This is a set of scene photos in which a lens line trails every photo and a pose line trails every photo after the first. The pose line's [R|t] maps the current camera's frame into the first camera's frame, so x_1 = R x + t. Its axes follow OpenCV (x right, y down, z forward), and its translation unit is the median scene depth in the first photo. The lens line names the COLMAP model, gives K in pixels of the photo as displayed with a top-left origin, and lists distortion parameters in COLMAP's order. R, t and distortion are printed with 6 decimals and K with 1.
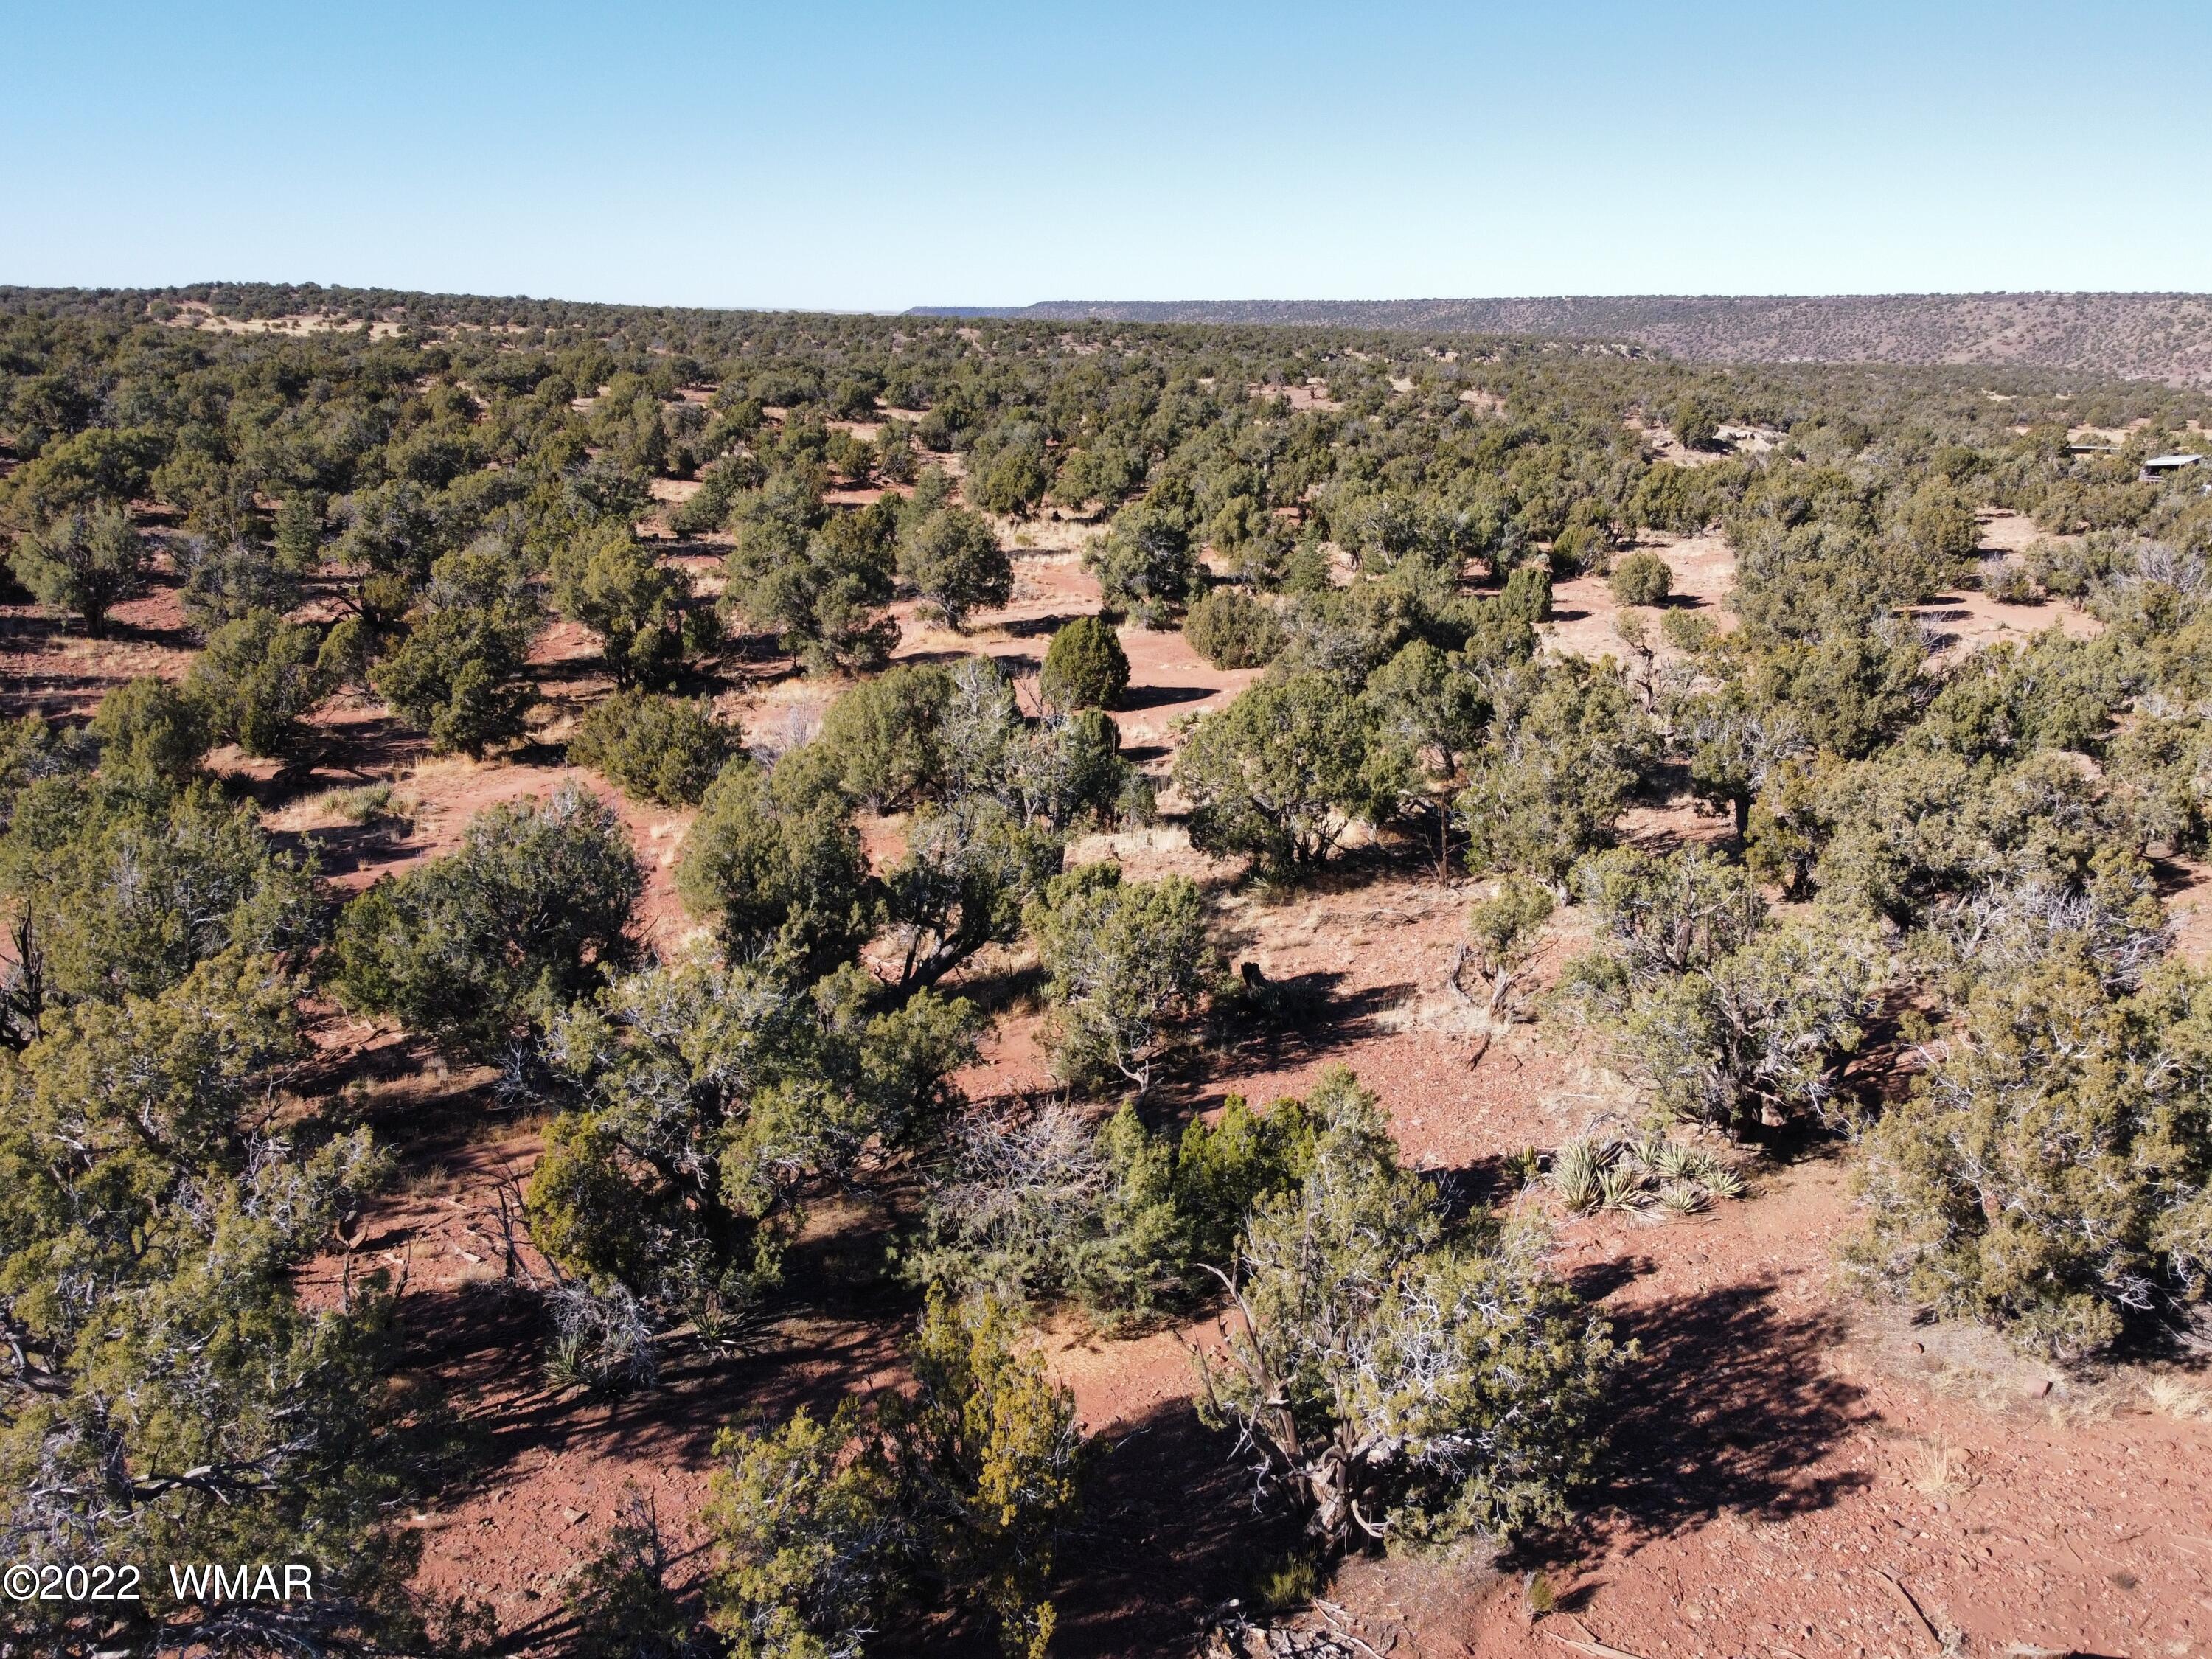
lens RADIAL K [[1686.0, 0, 1108.5], [0, 1686.0, 825.4], [0, 0, 1]] dist [0.005691, -0.007190]
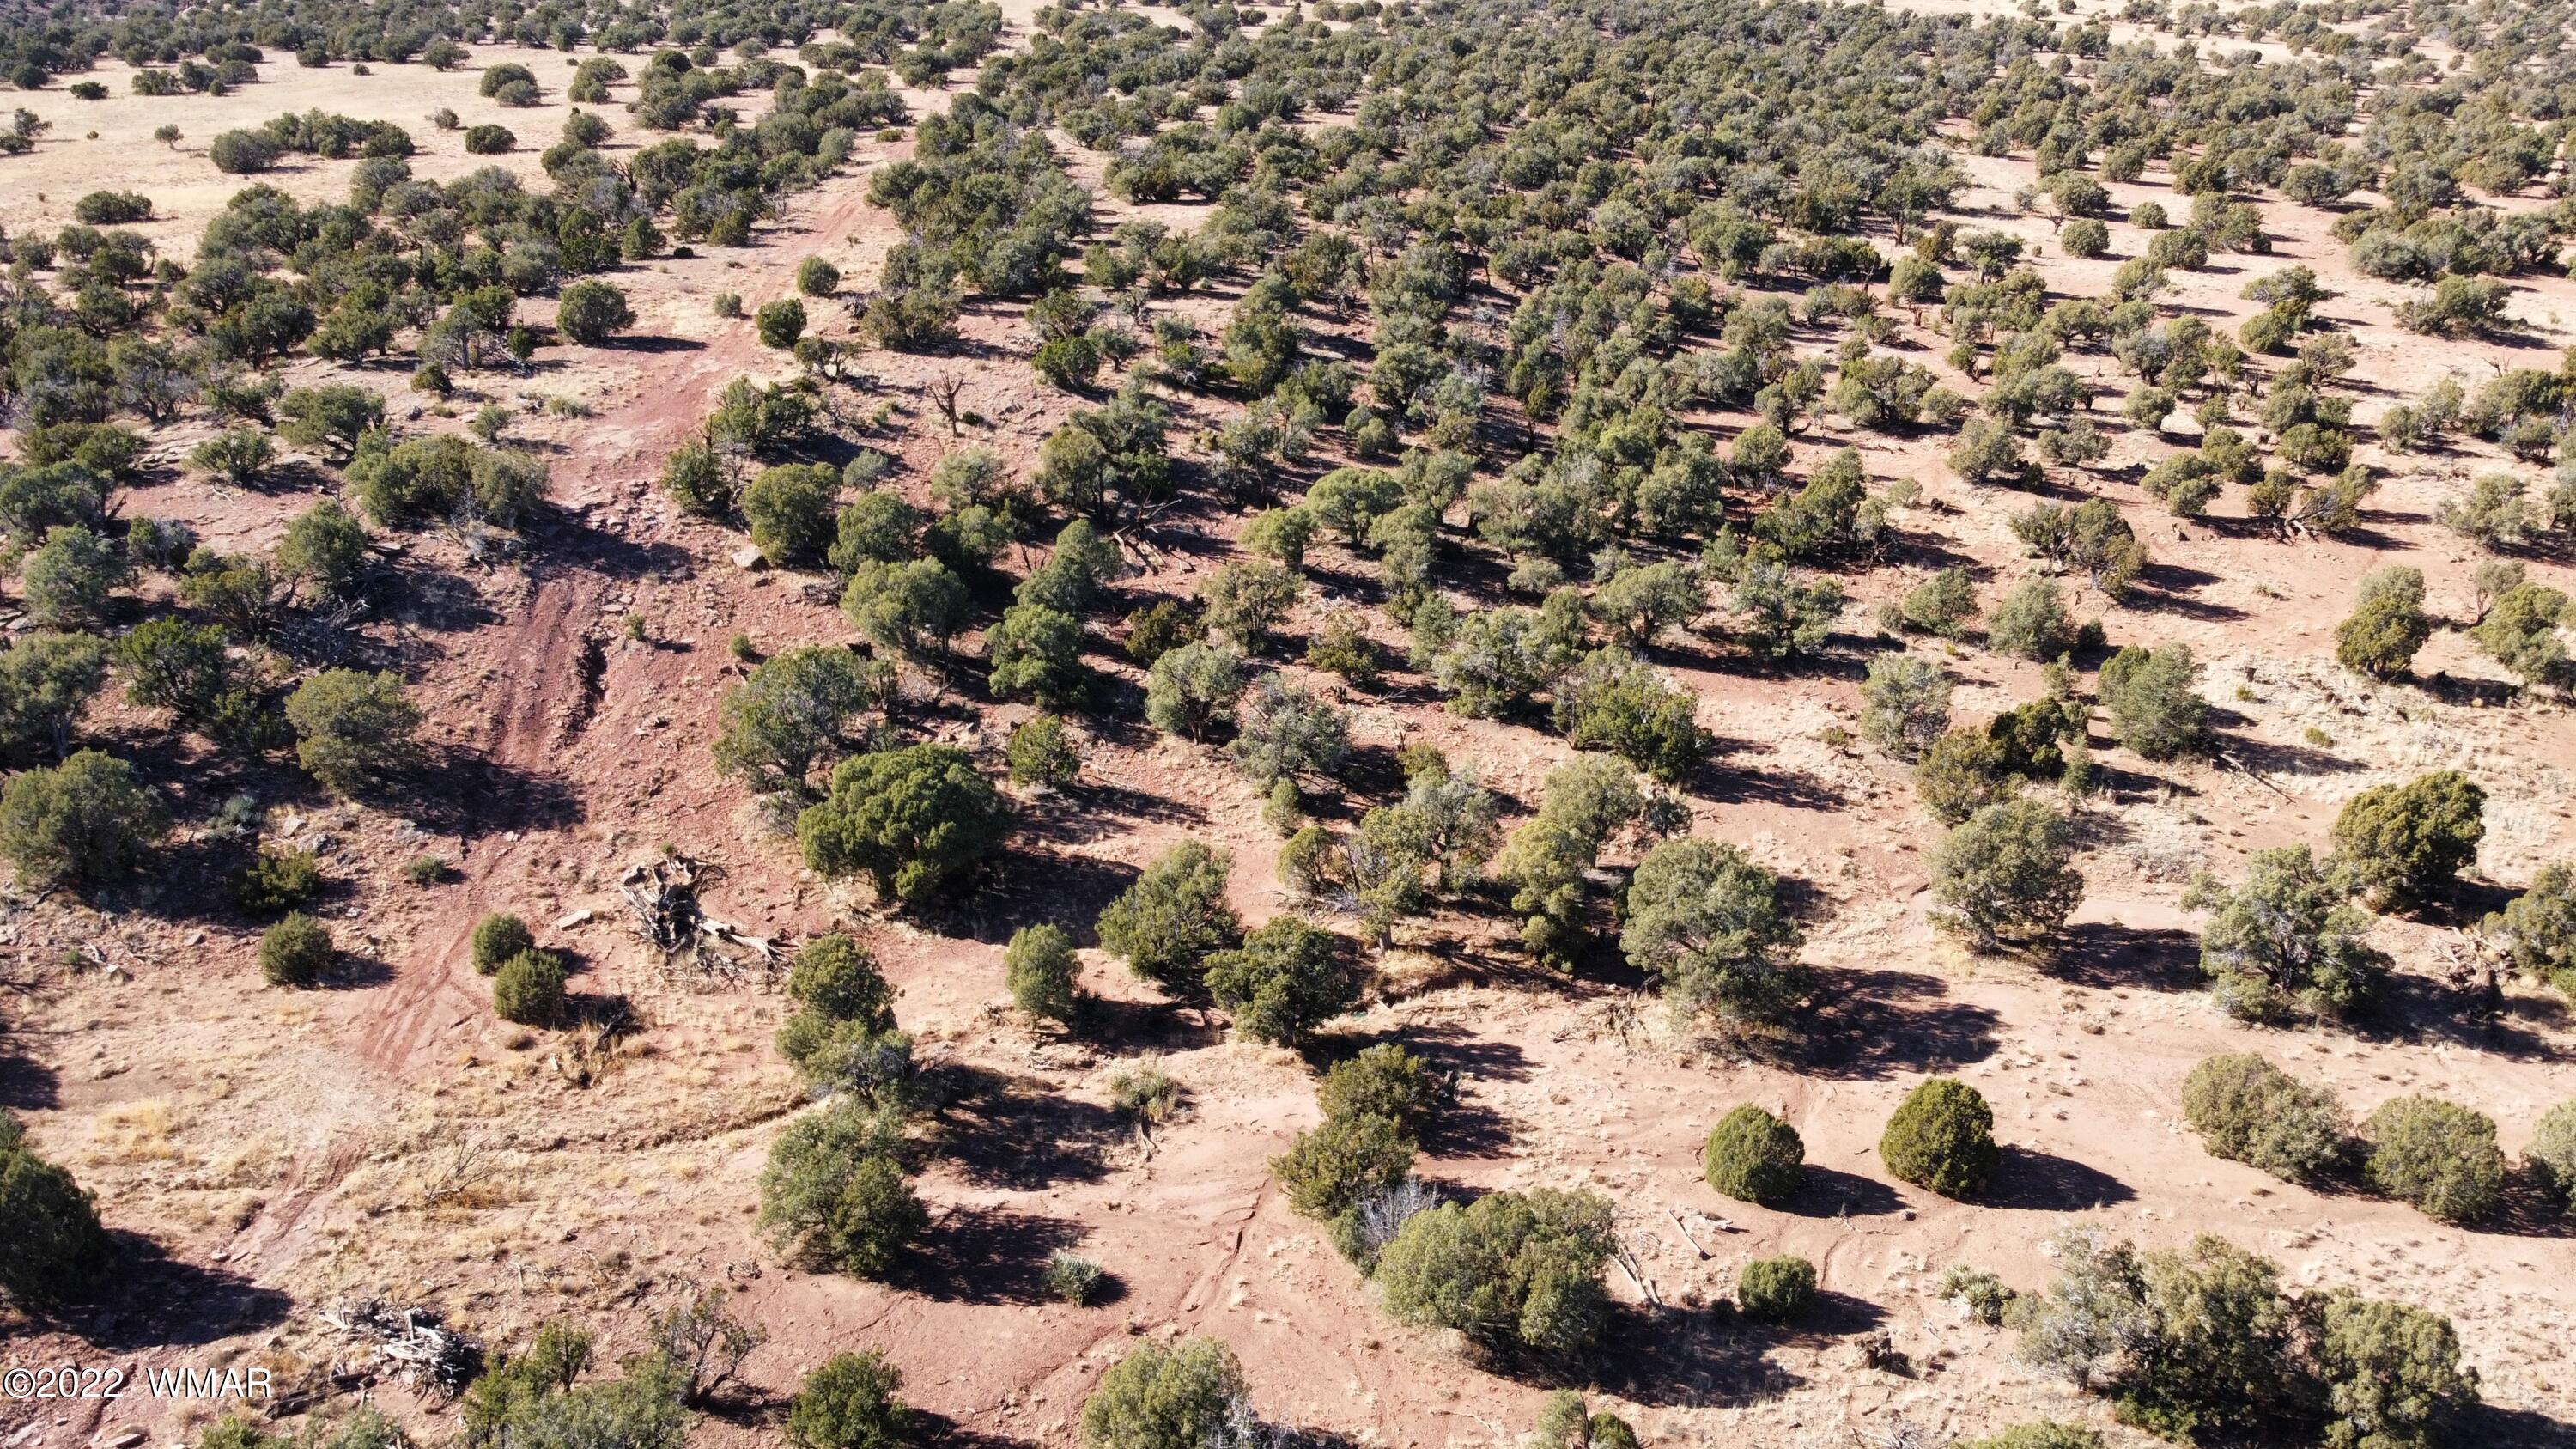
lens RADIAL K [[1963.7, 0, 1288.8], [0, 1963.7, 722.3], [0, 0, 1]] dist [0.001089, -0.000401]
pose [[0.698738, 0.280306, -0.658175, 0.184319], [-0.209430, 0.959881, 0.186462, -0.215286], [0.684036, 0.007554, 0.729409, 0.028806]]
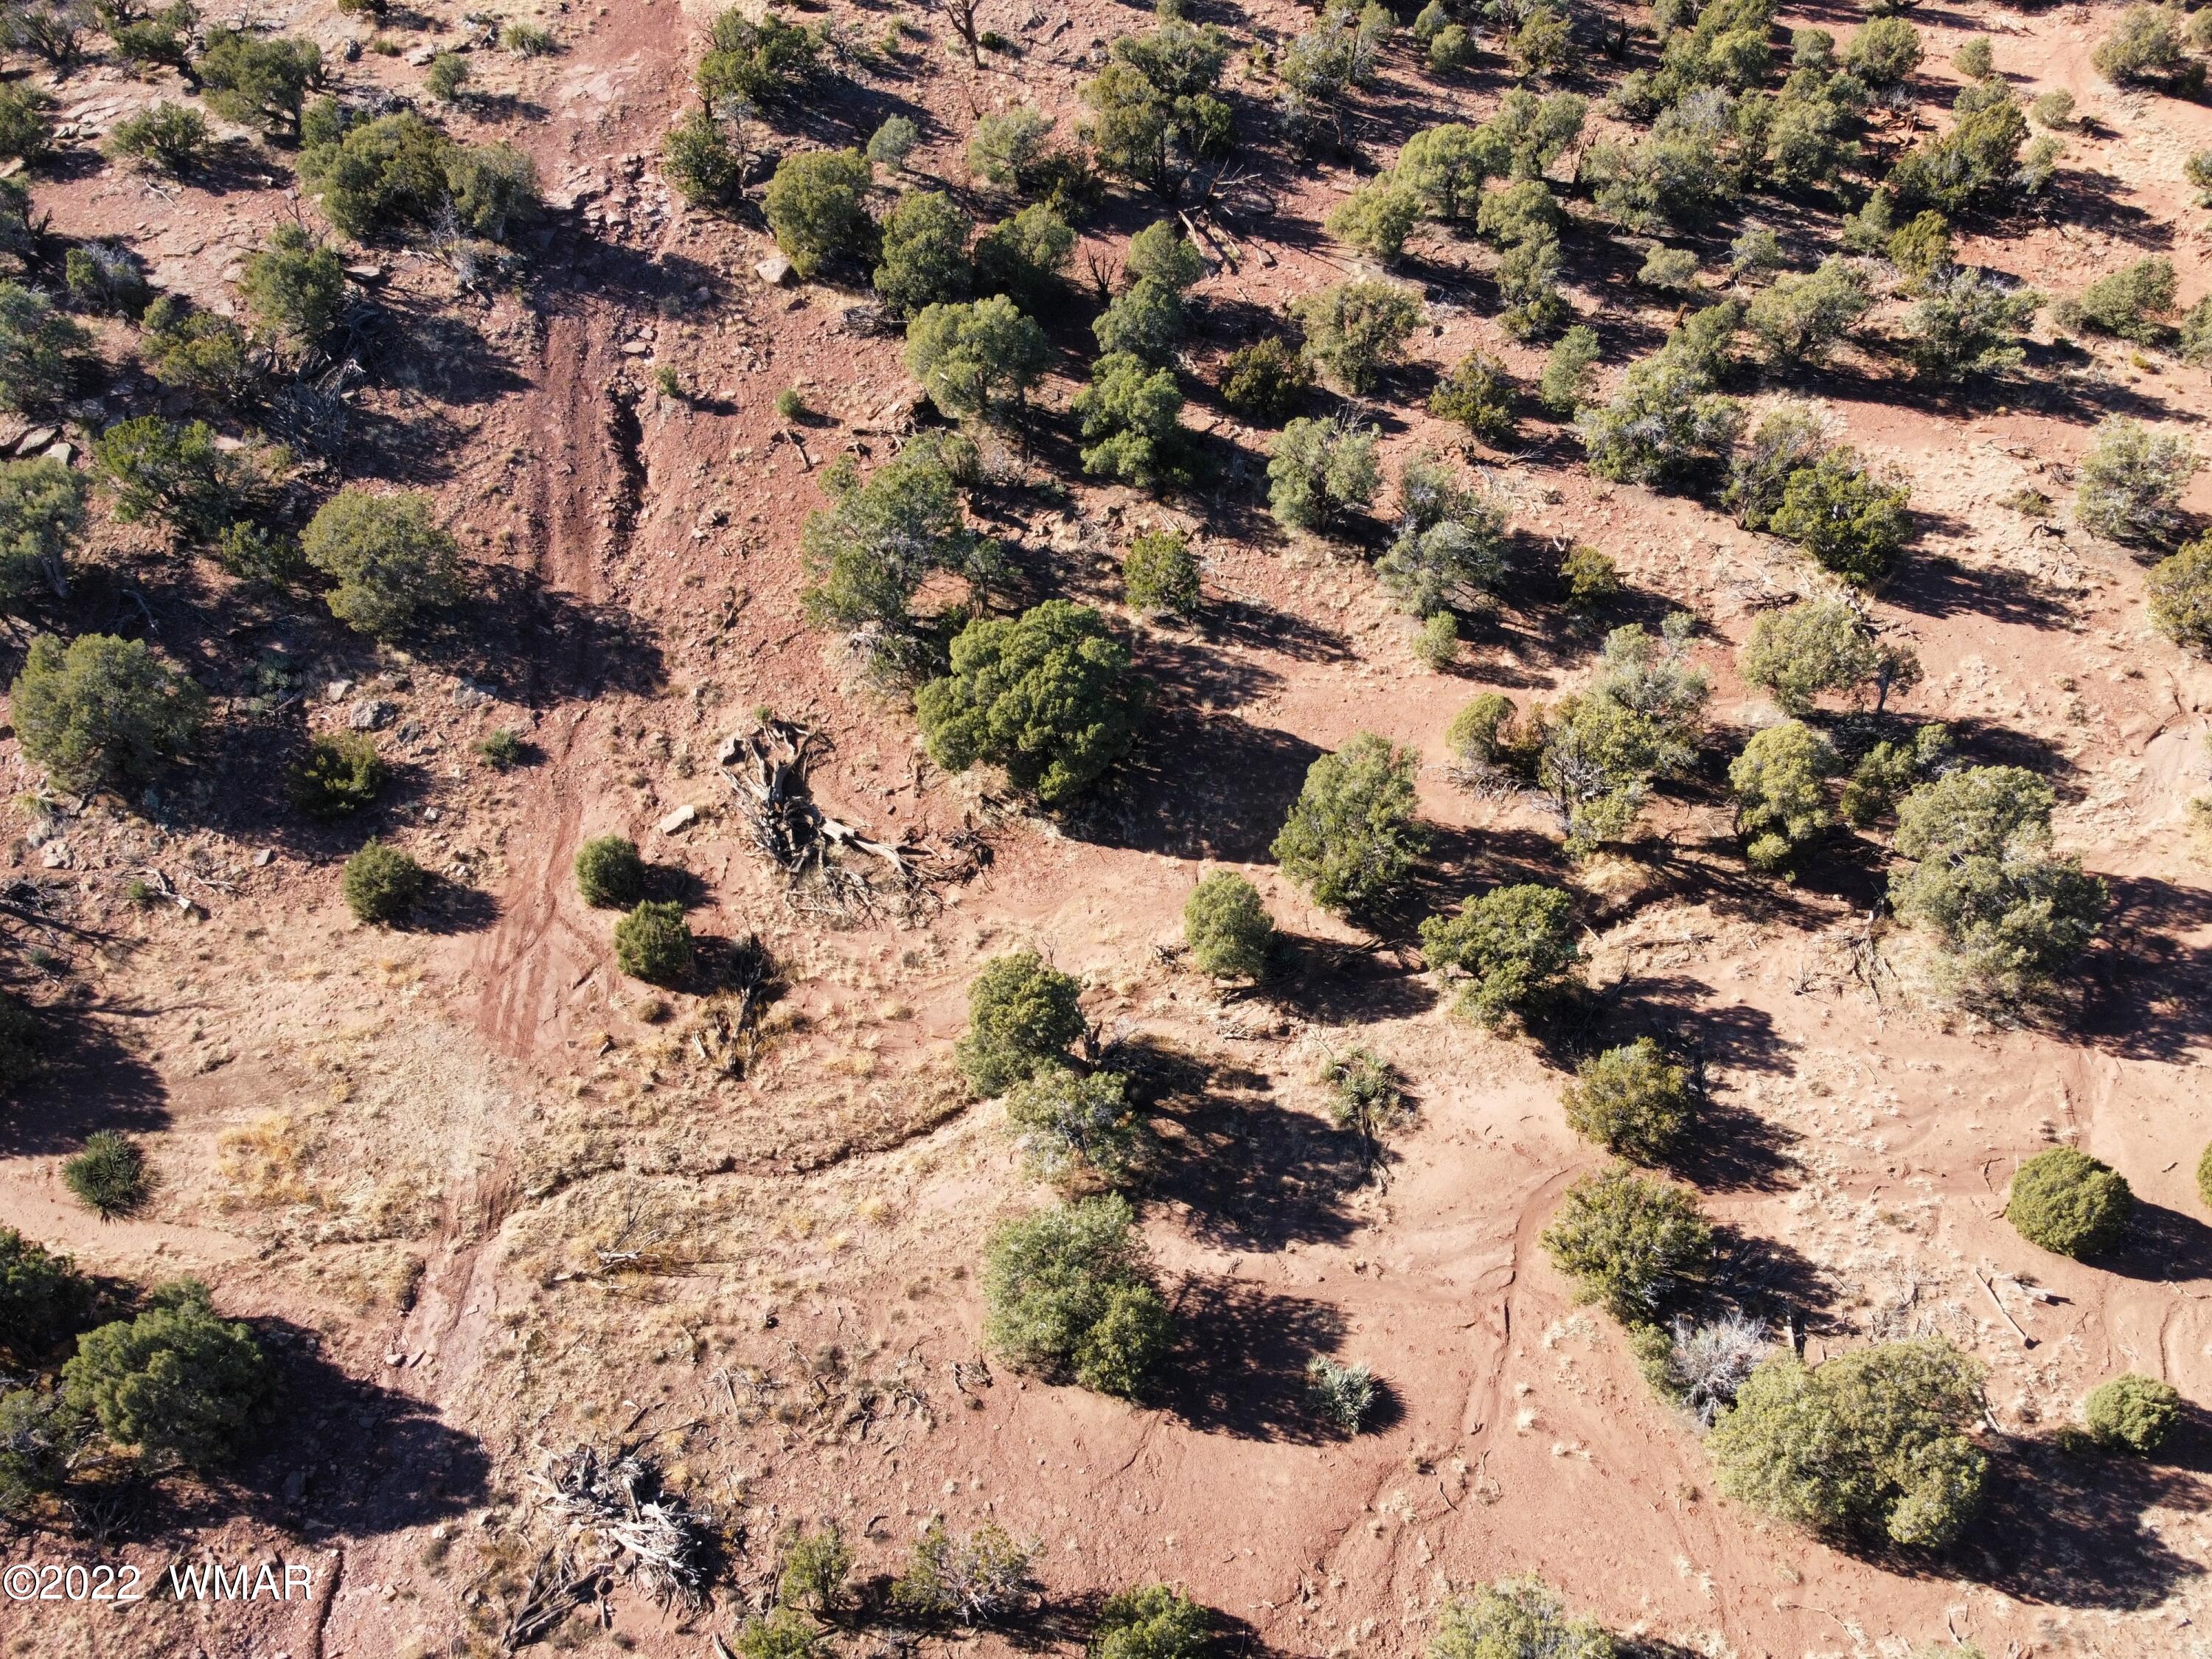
lens RADIAL K [[1686.0, 0, 1116.2], [0, 1686.0, 825.2], [0, 0, 1]] dist [0.005691, -0.007190]
pose [[0.691792, 0.512882, -0.508307, -0.036698], [-0.198830, 0.812017, 0.548722, -0.279073], [0.694183, -0.278534, 0.663723, 0.096594]]
